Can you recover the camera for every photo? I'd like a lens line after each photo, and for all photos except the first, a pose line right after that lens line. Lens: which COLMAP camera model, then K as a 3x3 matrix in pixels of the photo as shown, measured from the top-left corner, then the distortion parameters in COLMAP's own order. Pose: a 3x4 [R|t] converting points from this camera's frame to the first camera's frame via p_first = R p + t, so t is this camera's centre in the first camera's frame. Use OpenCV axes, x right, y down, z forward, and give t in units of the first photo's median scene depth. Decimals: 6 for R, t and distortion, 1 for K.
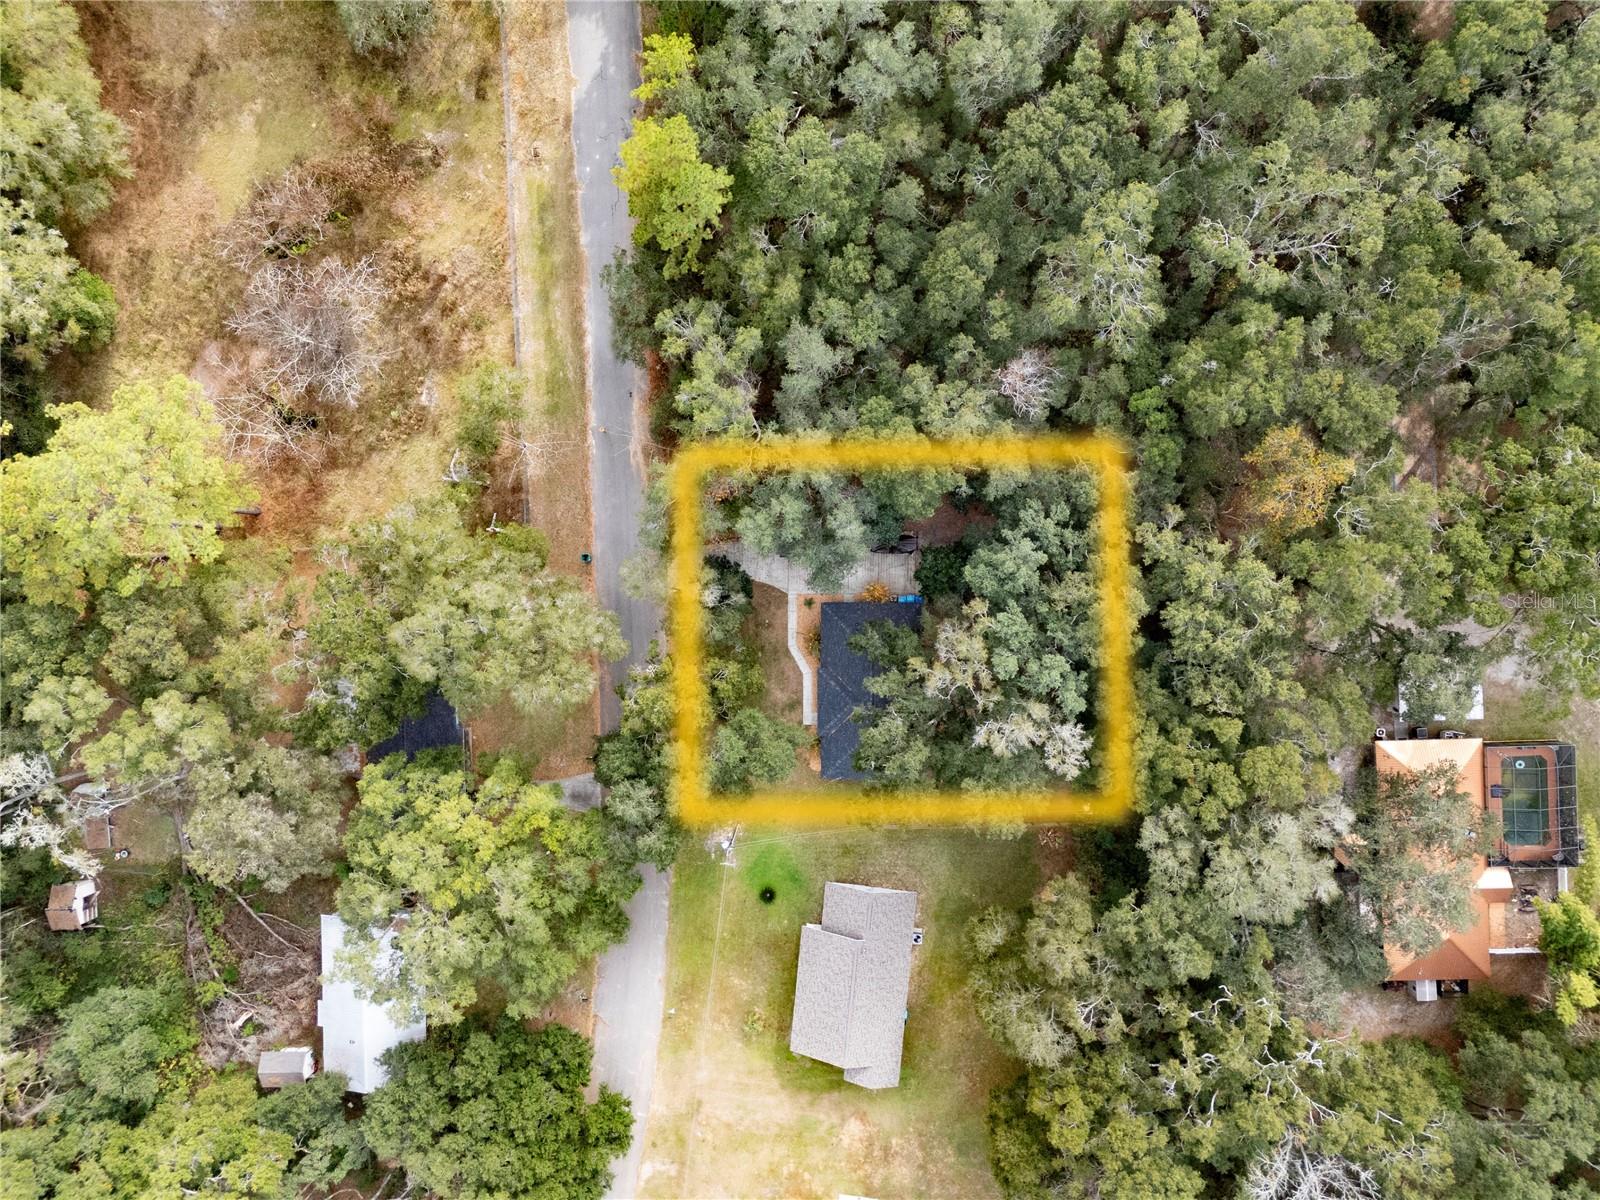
lens RADIAL K [[1174.0, 0, 803.8], [0, 1174.0, 602.3], [0, 0, 1]] dist [0.090961, -0.068914]
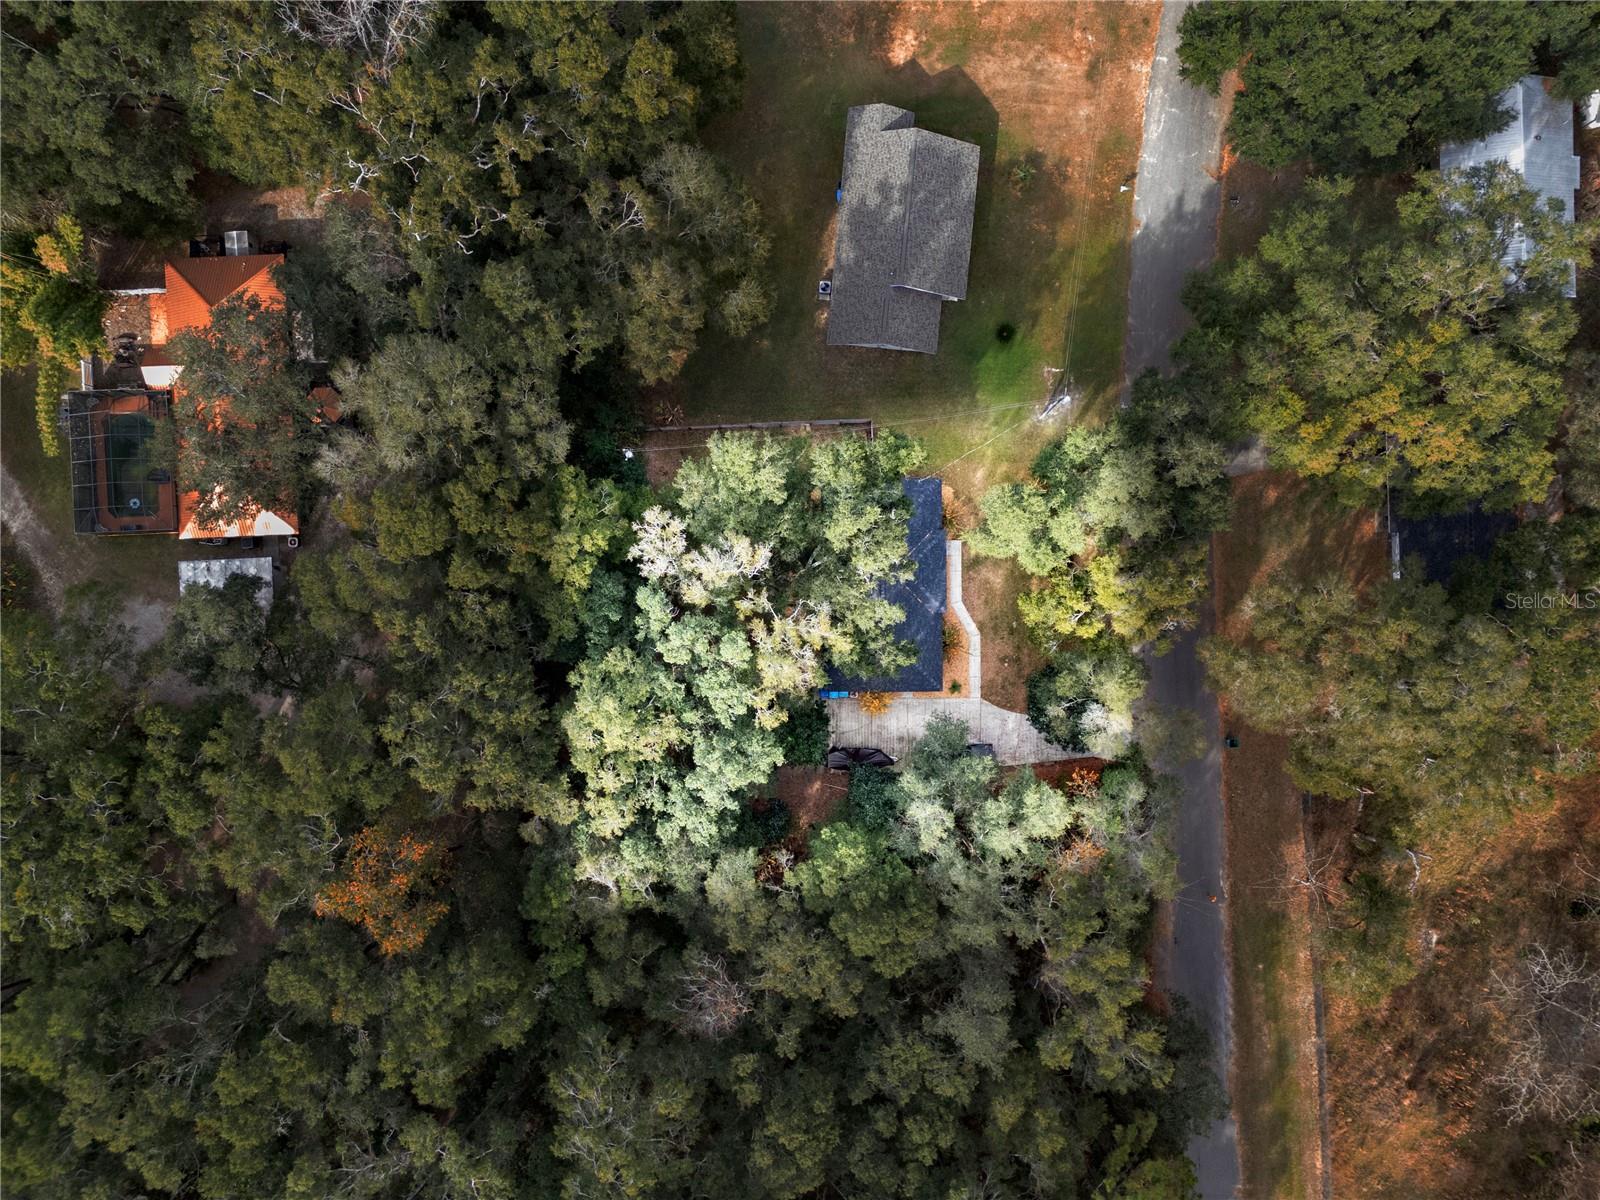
lens RADIAL K [[1174.0, 0, 803.8], [0, 1174.0, 602.3], [0, 0, 1]] dist [0.090961, -0.068914]
pose [[-0.997740, 0.004222, 0.067054, 0.067907], [-0.006066, -0.999608, -0.027320, 0.103199], [0.066913, -0.027665, 0.997375, 0.196149]]
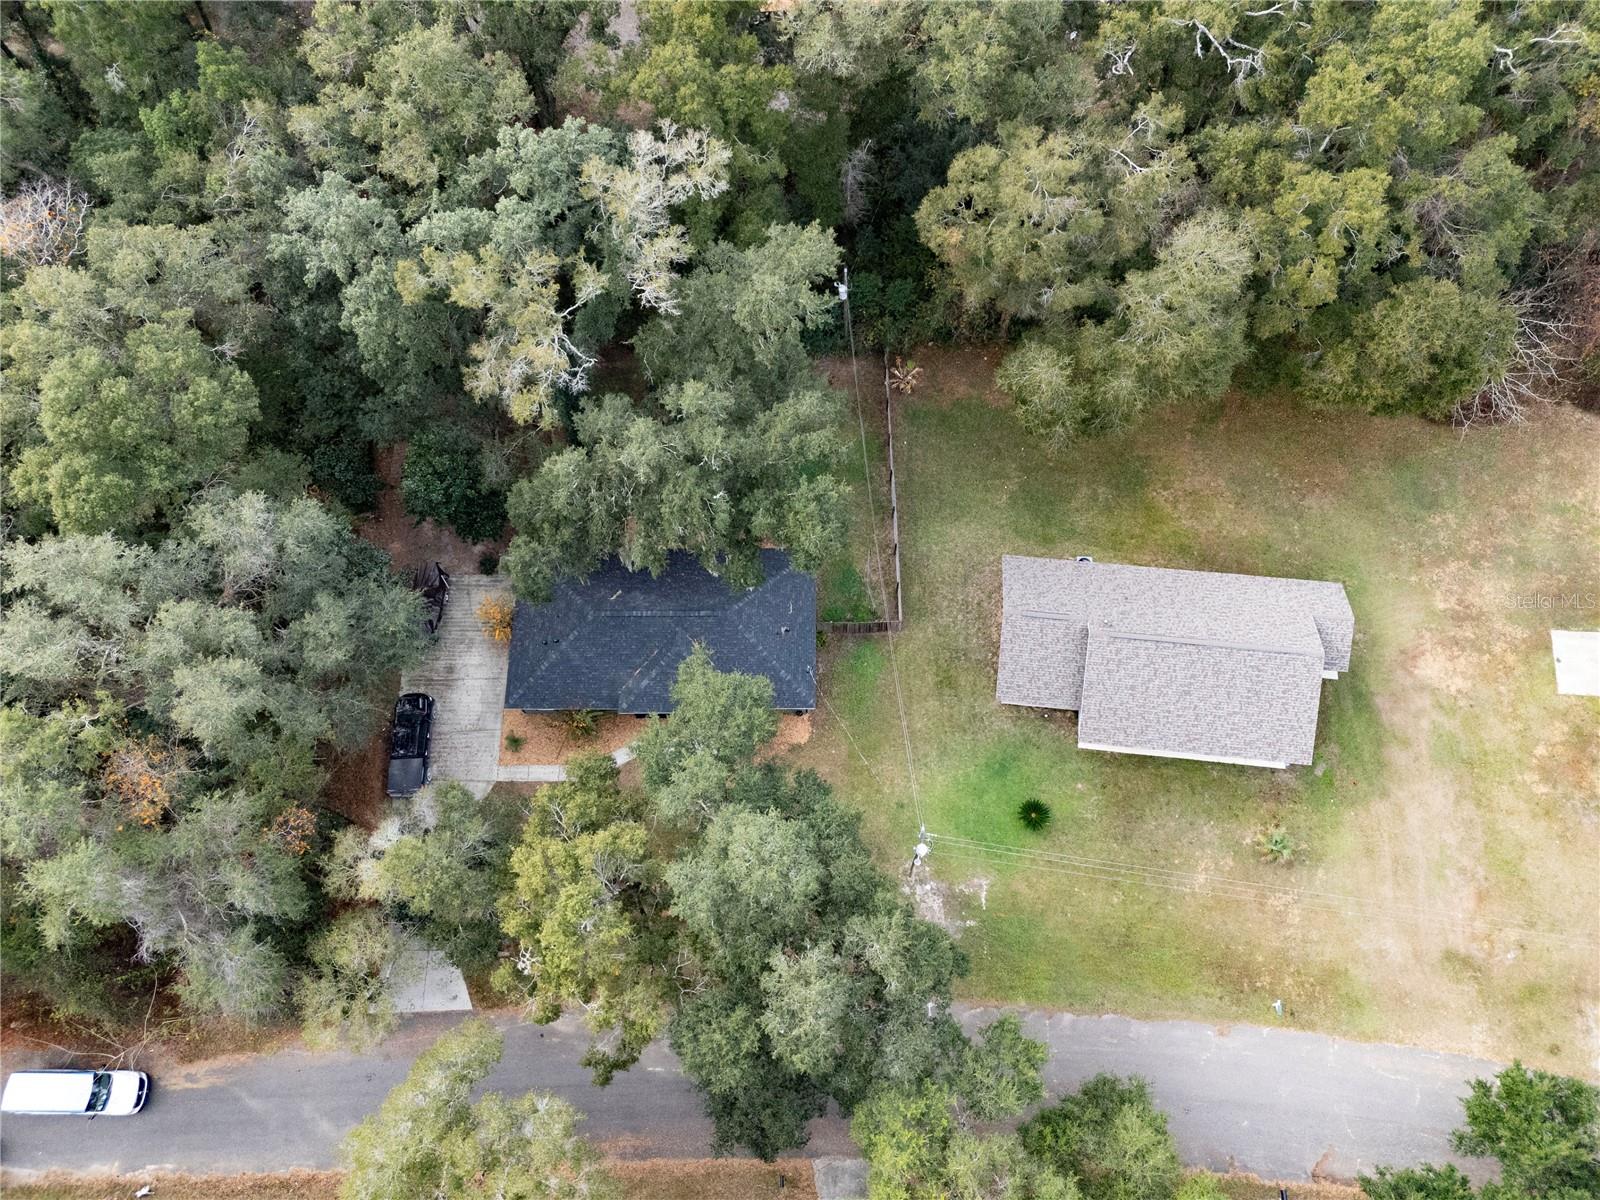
lens RADIAL K [[1174.0, 0, 803.8], [0, 1174.0, 602.3], [0, 0, 1]] dist [0.090961, -0.068914]
pose [[0.010030, -0.908064, 0.418712, -0.211223], [0.998998, -0.009168, -0.043813, 0.203863], [0.043624, 0.418731, 0.907062, 0.557379]]
